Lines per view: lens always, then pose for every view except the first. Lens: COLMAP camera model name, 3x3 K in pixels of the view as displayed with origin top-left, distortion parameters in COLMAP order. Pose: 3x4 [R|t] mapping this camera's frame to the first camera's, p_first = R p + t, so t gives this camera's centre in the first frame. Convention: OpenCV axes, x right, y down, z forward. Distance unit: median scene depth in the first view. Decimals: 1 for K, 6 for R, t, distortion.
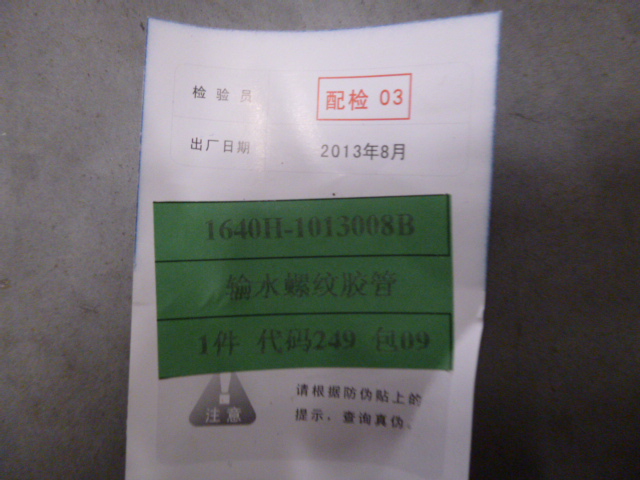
lens RADIAL K [[459.9, 0, 320.0], [0, 459.9, 240.0], [0, 0, 1]] dist [-0.048383, 0.004884]
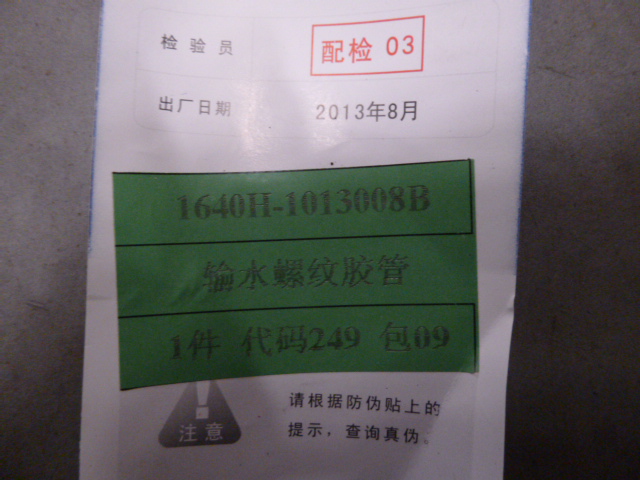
lens RADIAL K [[459.9, 0, 320.0], [0, 459.9, 240.0], [0, 0, 1]] dist [-0.048383, 0.004884]
pose [[0.999539, -0.010707, 0.028401, -0.017134], [0.011117, 0.999836, -0.014314, 0.051458], [-0.028243, 0.014623, 0.999494, 0.169351]]
